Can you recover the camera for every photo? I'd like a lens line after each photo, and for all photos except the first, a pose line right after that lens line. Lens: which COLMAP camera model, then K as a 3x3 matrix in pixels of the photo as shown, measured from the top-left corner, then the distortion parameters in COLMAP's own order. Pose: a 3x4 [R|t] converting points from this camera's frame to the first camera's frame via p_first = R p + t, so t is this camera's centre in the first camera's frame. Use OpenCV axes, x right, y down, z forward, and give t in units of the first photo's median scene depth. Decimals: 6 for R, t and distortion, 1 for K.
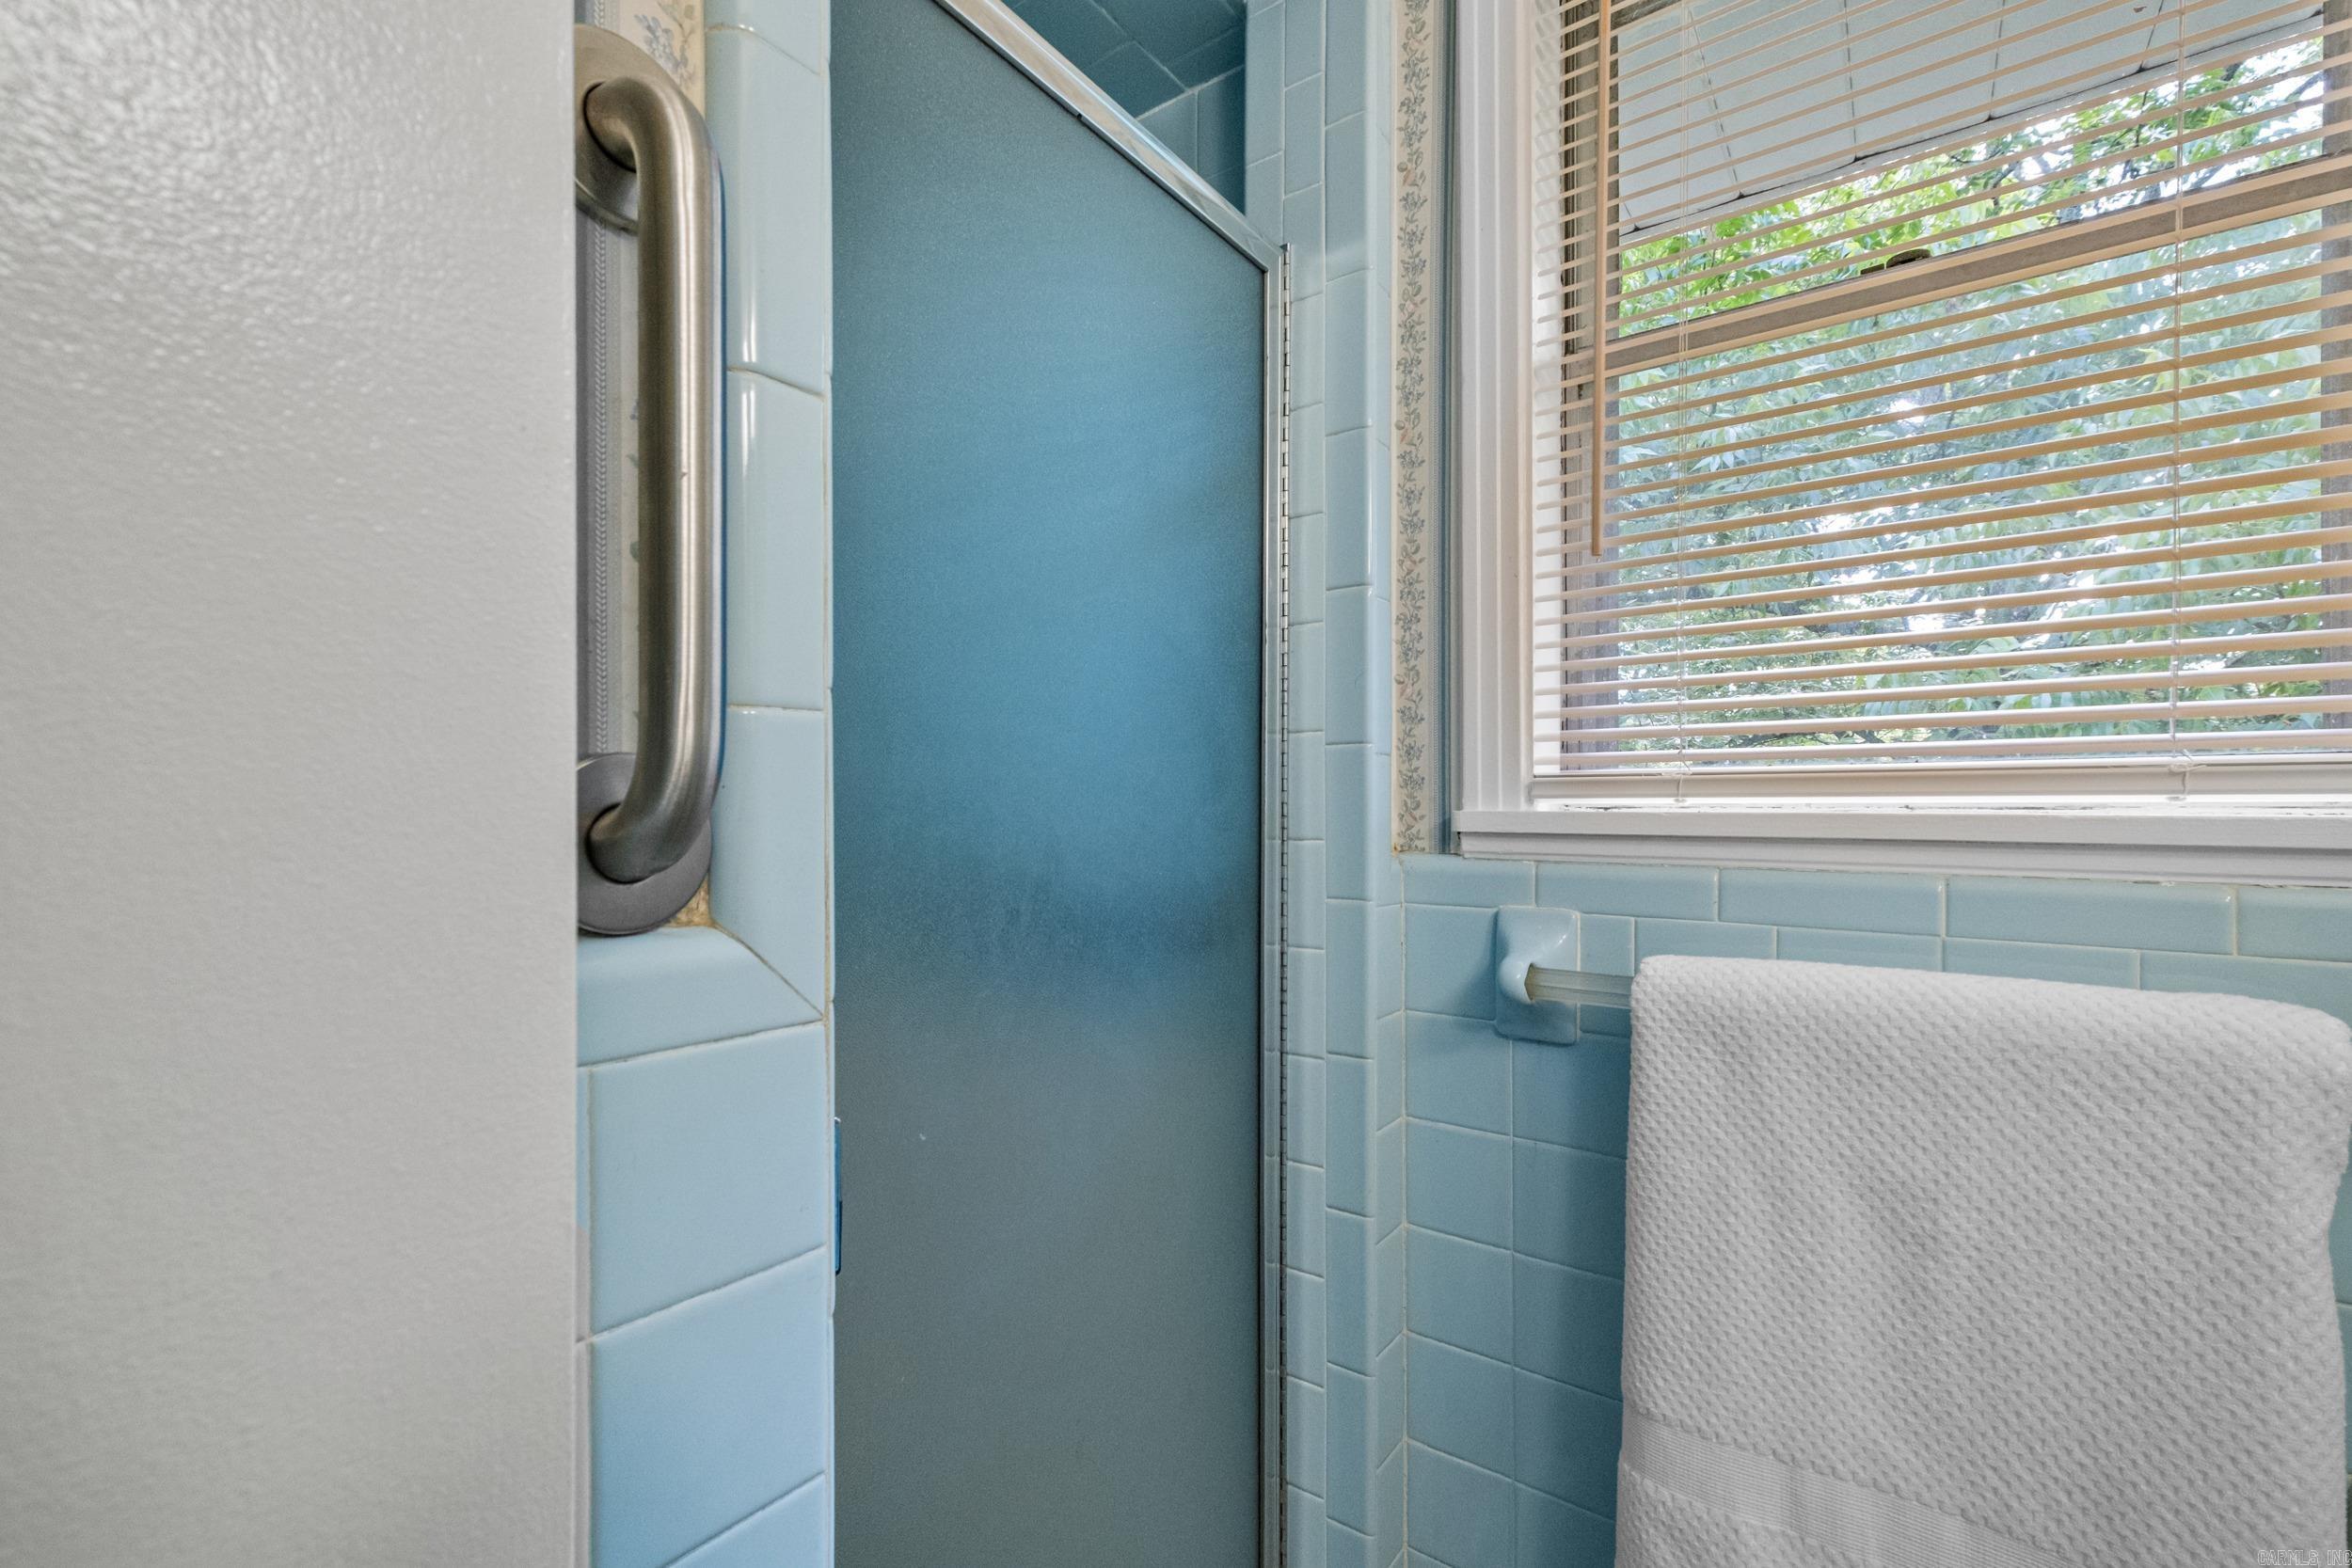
lens RADIAL K [[1003.0, 0, 1169.4], [0, 1003.0, 798.4], [0, 0, 1]] dist [0.001240, 0.000117]
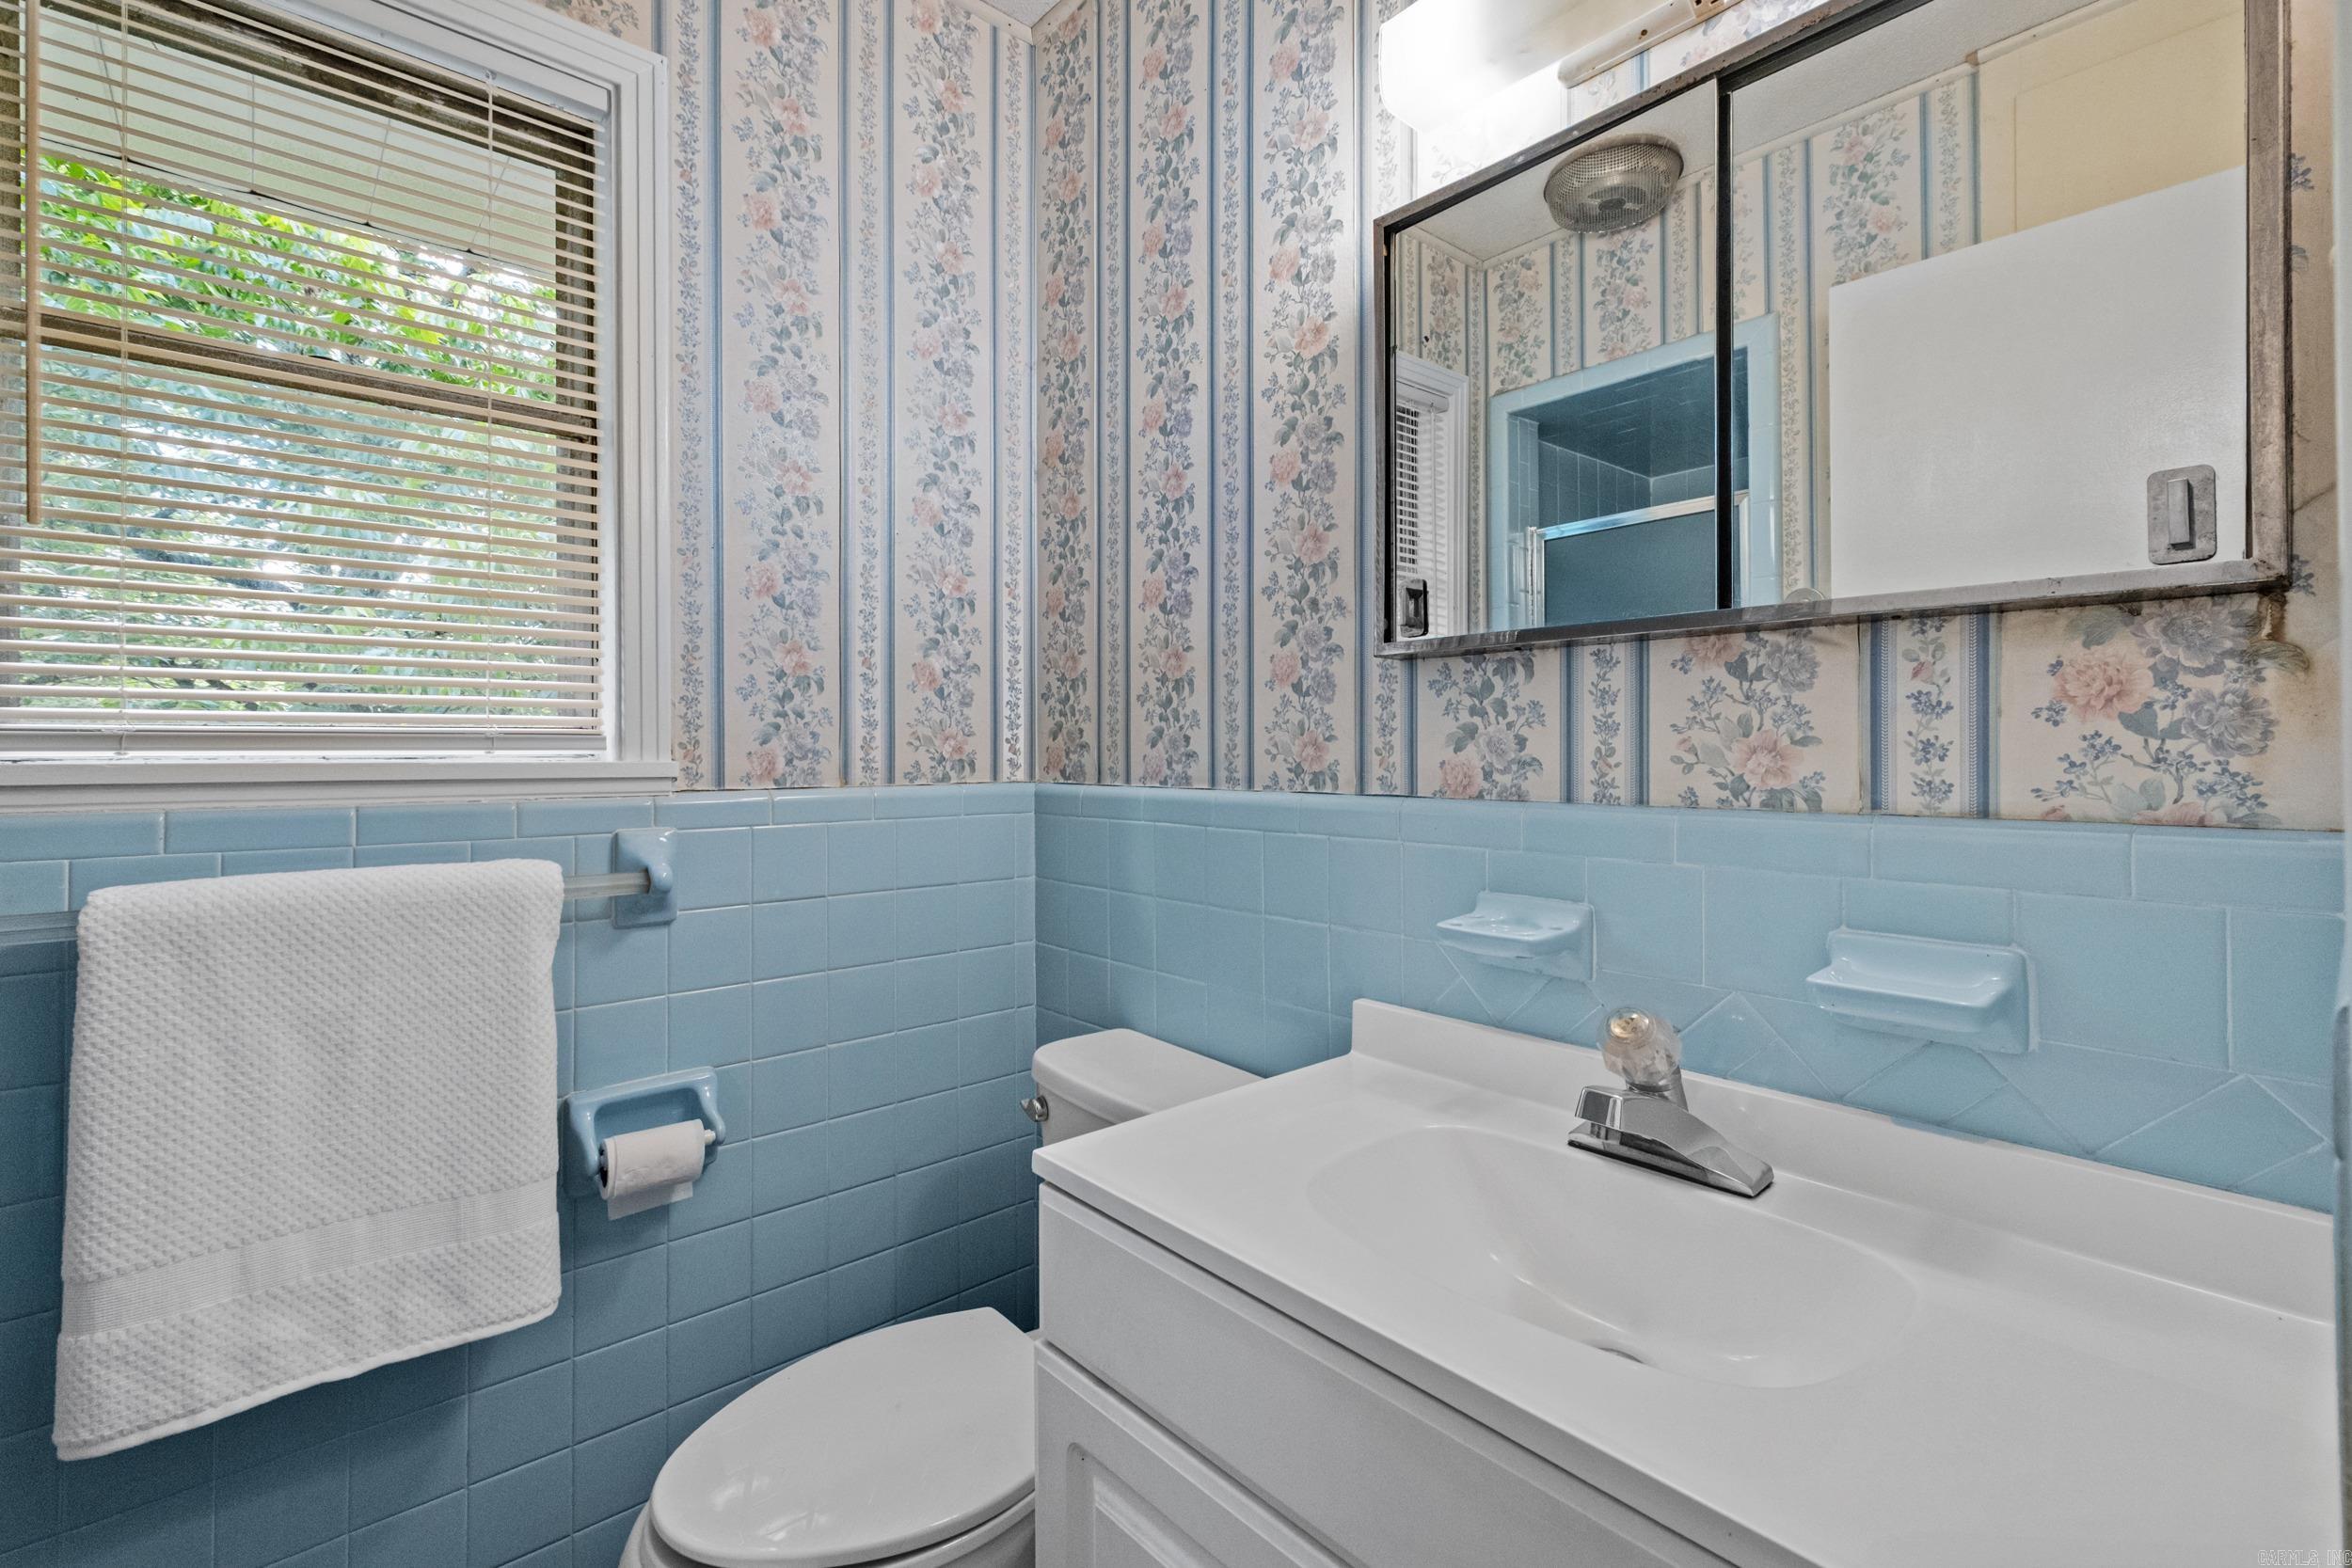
lens RADIAL K [[1015.0, 0, 1168.0], [0, 1015.0, 745.5], [0, 0, 1]] dist [0.003913, 0.000529]
pose [[0.197443, 0.006496, 0.980293, -0.464897], [-0.003992, 0.999975, -0.005822, -0.005958], [-0.980306, -0.002764, 0.197464, -0.471457]]
